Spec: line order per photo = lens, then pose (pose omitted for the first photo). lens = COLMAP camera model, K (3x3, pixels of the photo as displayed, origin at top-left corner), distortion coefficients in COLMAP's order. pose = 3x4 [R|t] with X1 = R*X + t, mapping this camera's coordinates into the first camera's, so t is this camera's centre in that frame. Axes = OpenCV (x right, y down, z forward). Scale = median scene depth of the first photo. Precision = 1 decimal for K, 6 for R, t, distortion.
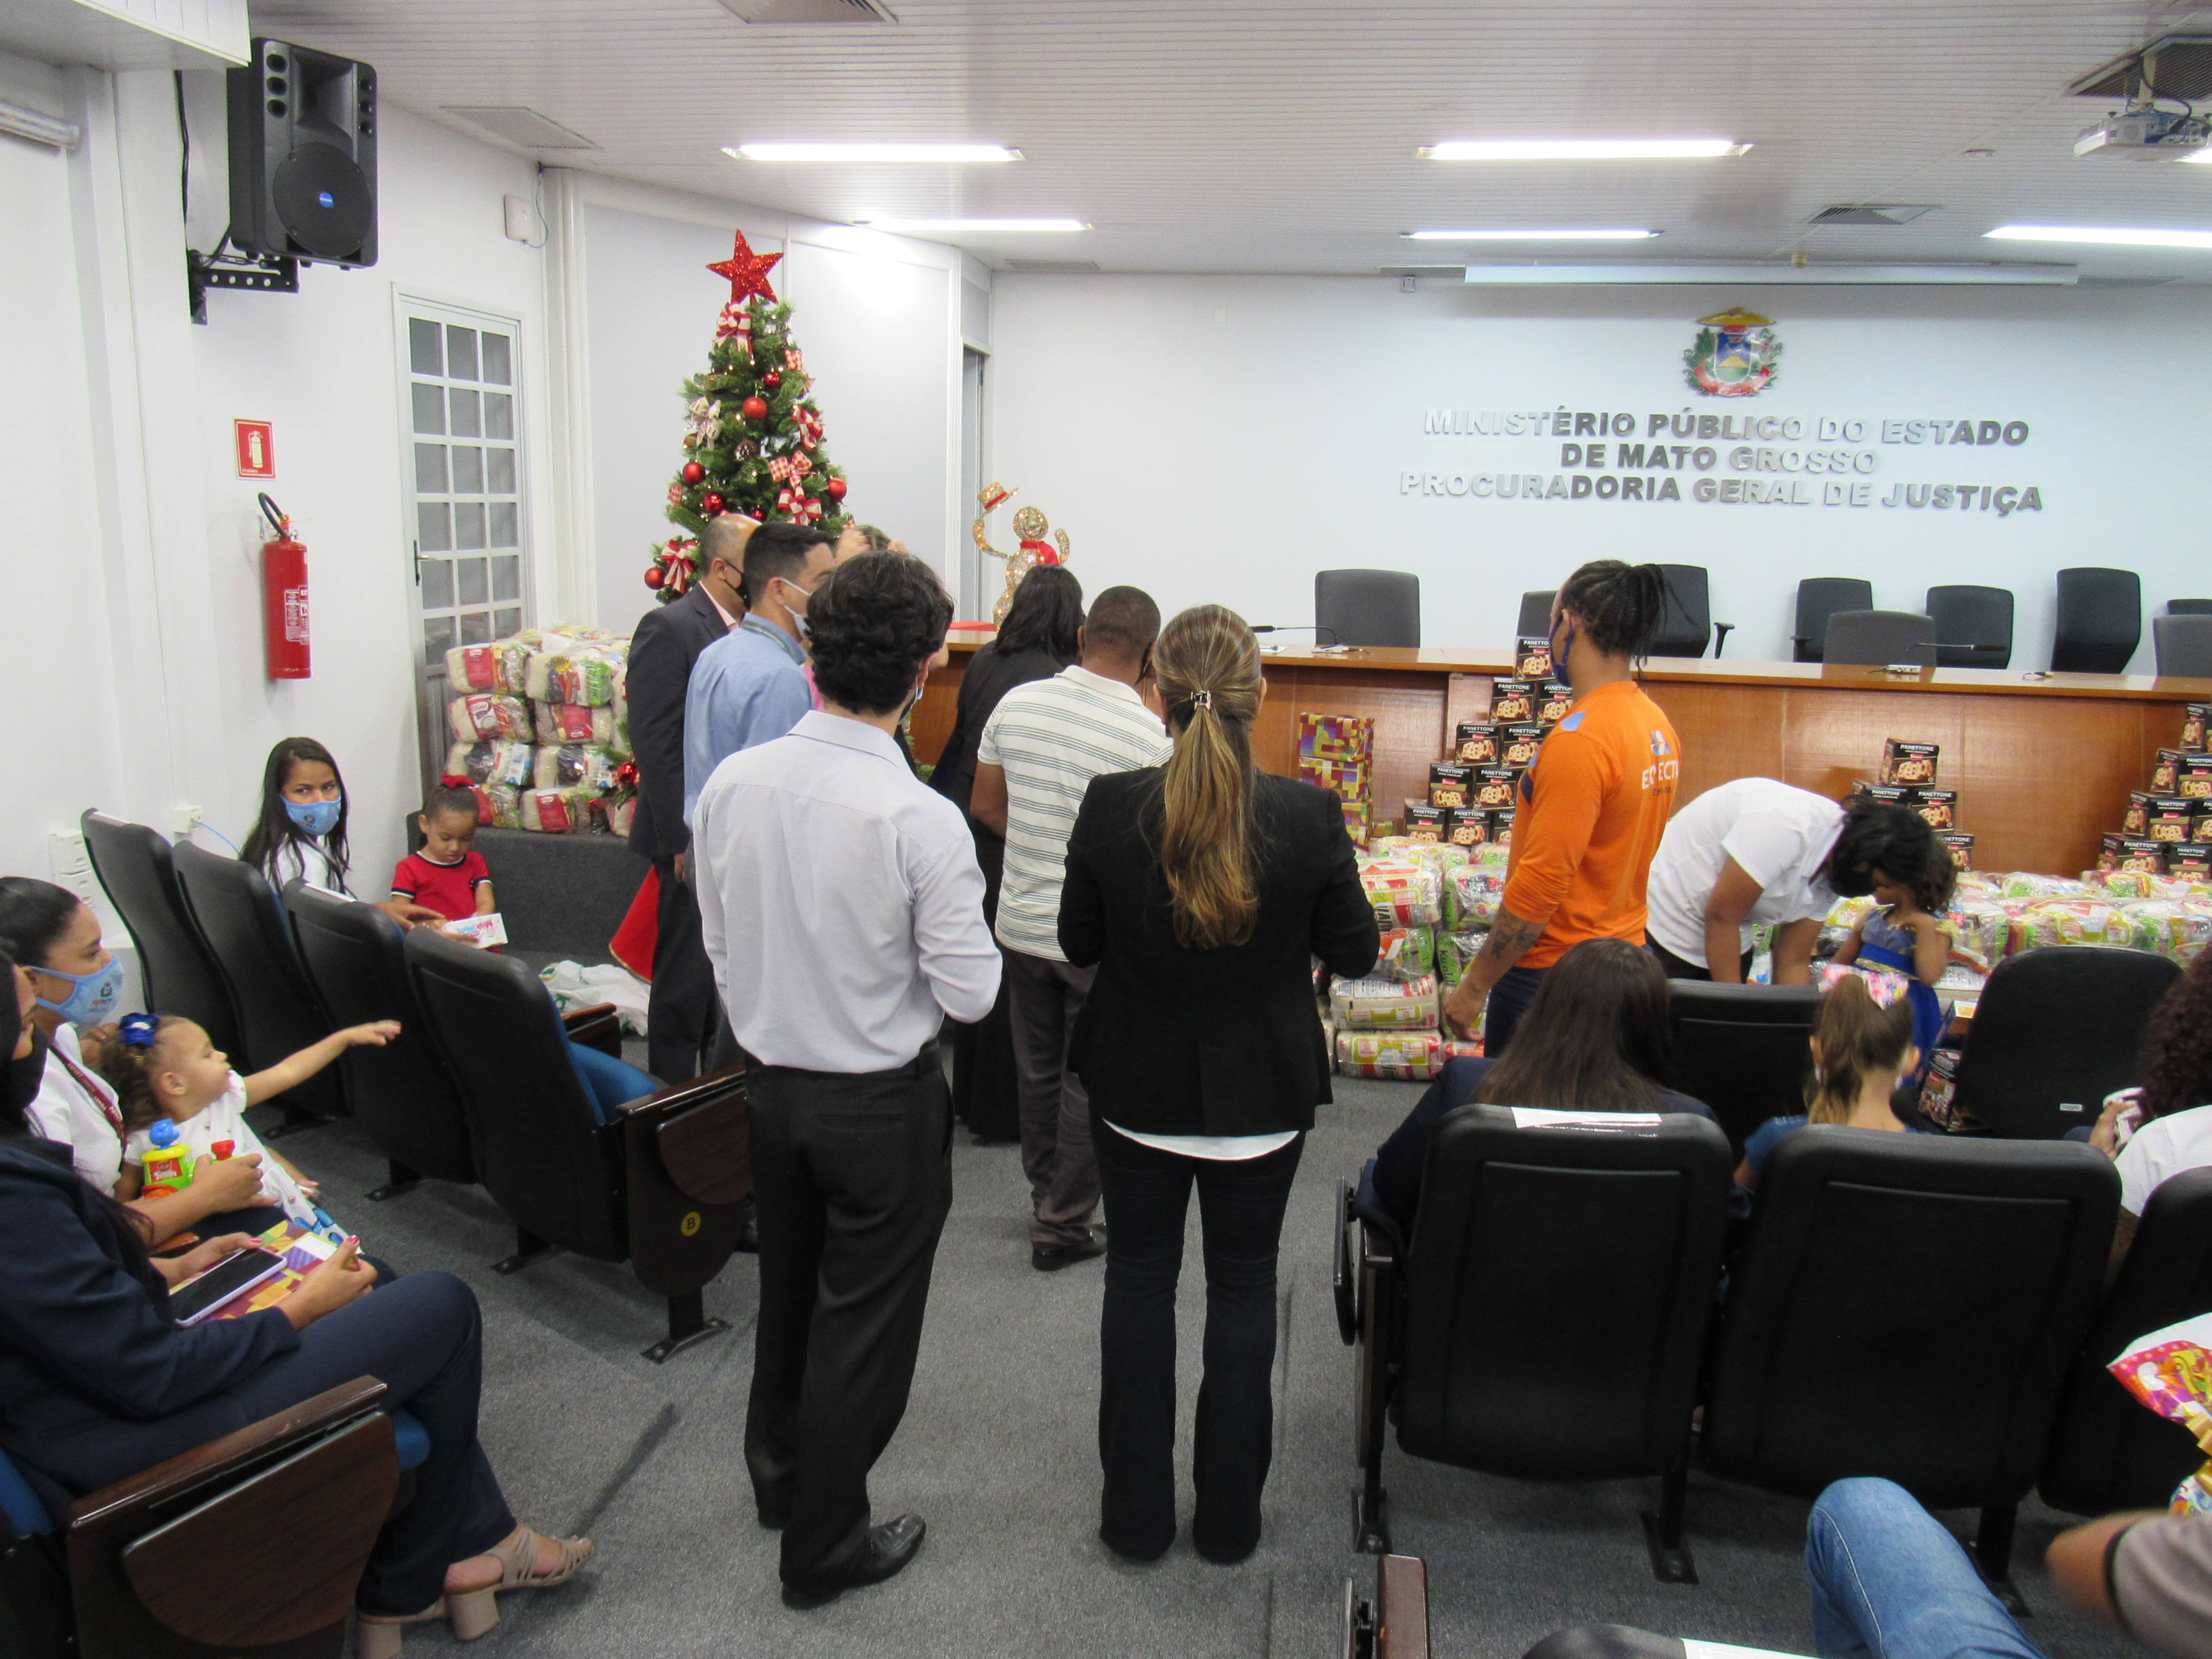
lens RADIAL K [[1586.7, 0, 1112.6], [0, 1586.7, 832.4], [0, 0, 1]] dist [-0.028041, 0.009043]
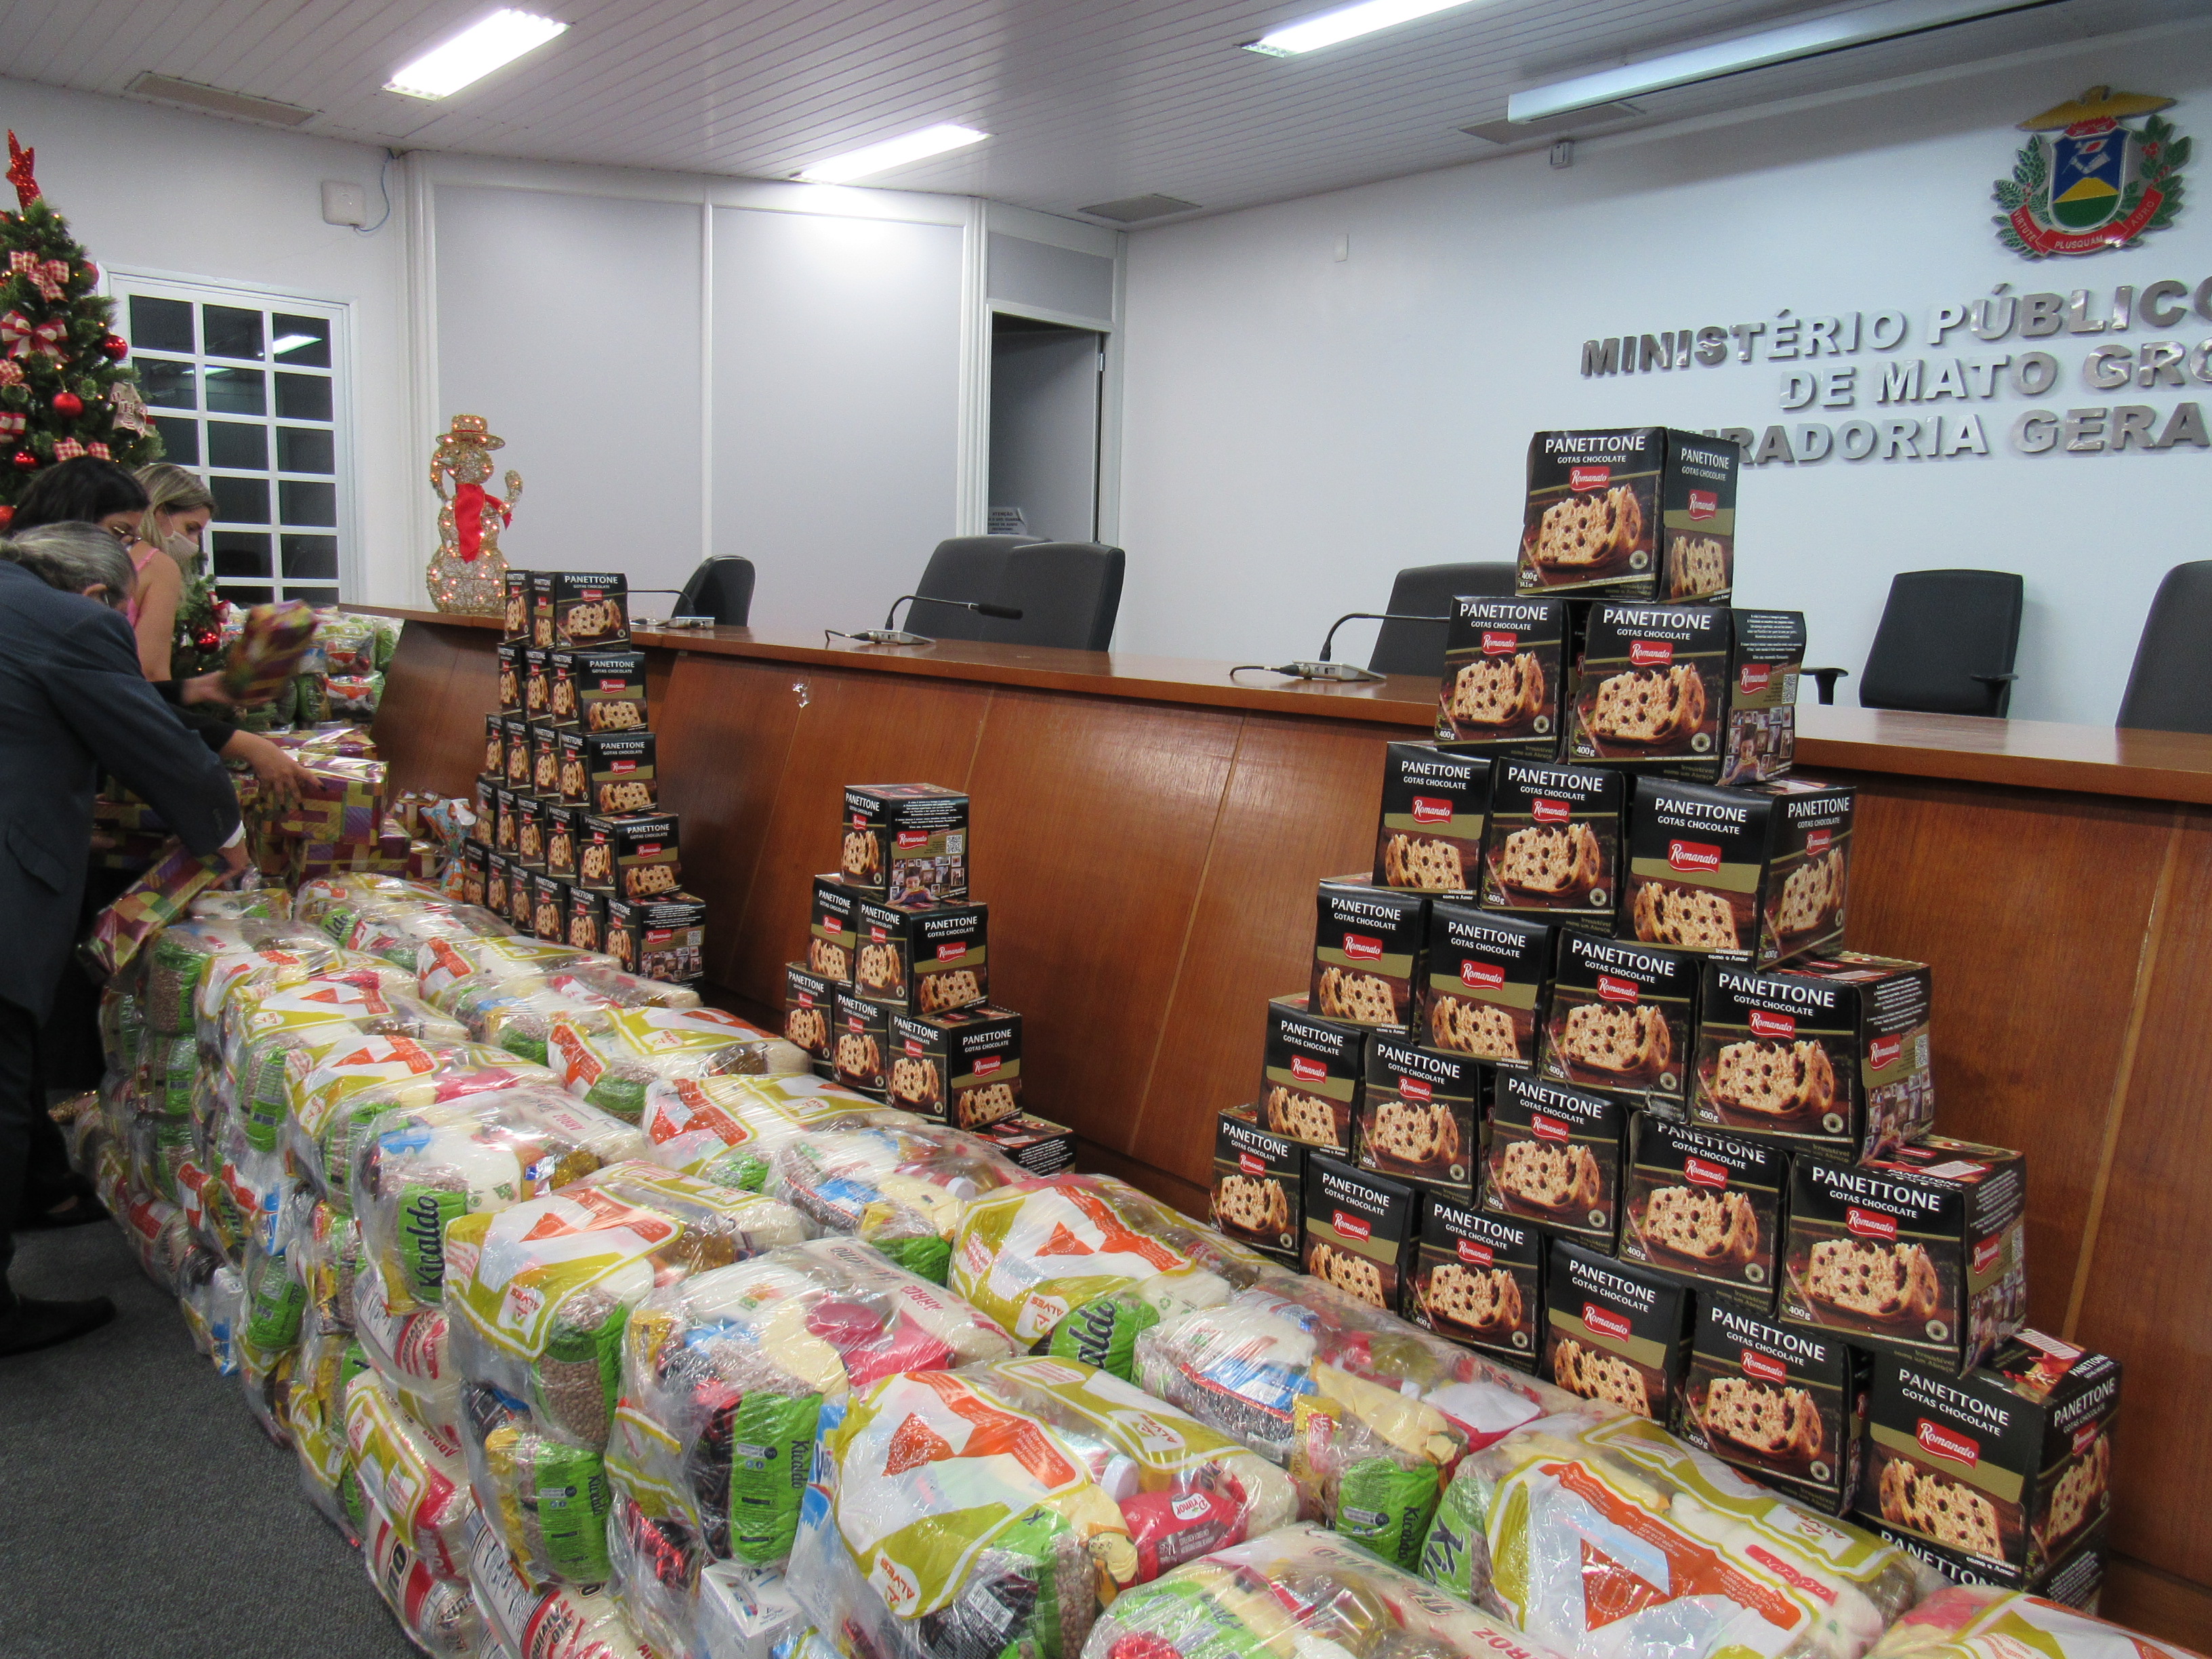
lens RADIAL K [[1586.7, 0, 1102.8], [0, 1586.7, 815.6], [0, 0, 1]] dist [-0.028041, 0.009043]
pose [[0.768144, 0.089513, -0.633989, 0.693593], [-0.142869, 0.989177, -0.033439, -0.035935], [0.624134, 0.116263, 0.772618, 0.578809]]
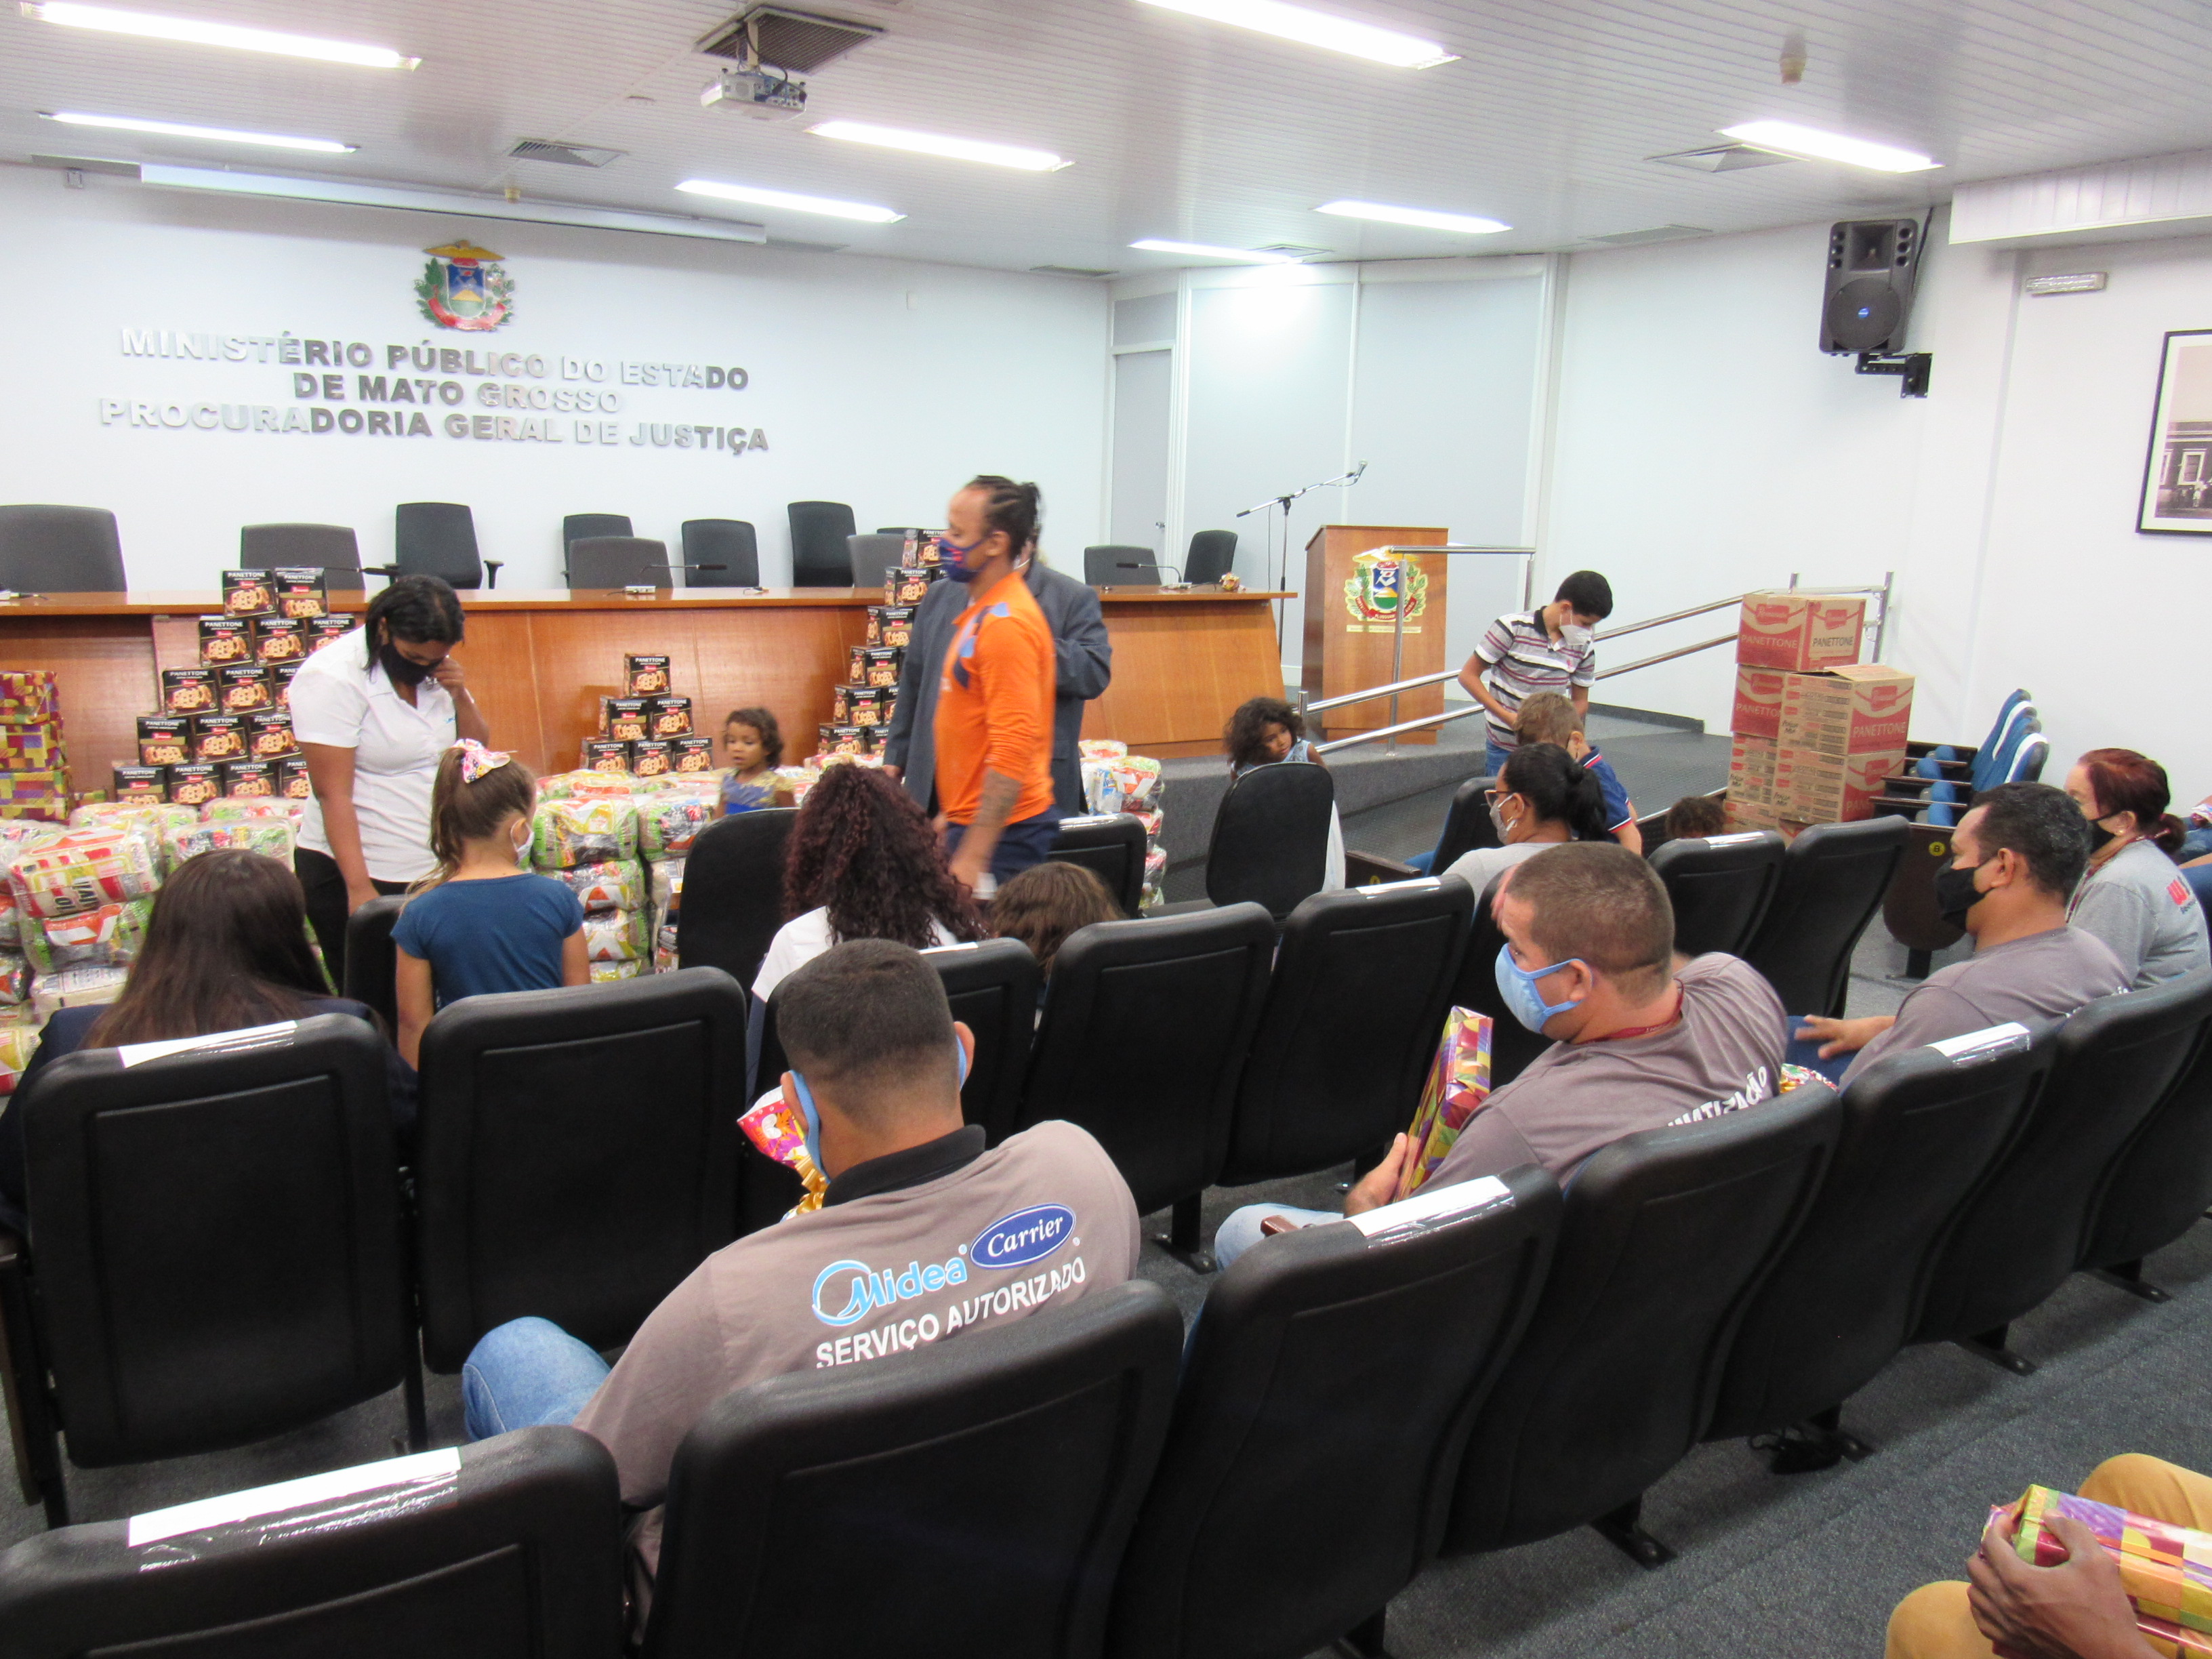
lens RADIAL K [[1586.7, 0, 1100.3], [0, 1586.7, 834.1], [0, 0, 1]] dist [-0.028041, 0.009043]
pose [[0.767906, -0.133582, 0.626479, 0.049141], [0.116550, 0.990826, 0.068410, 0.020685], [-0.629870, 0.020484, 0.776431, -0.013820]]
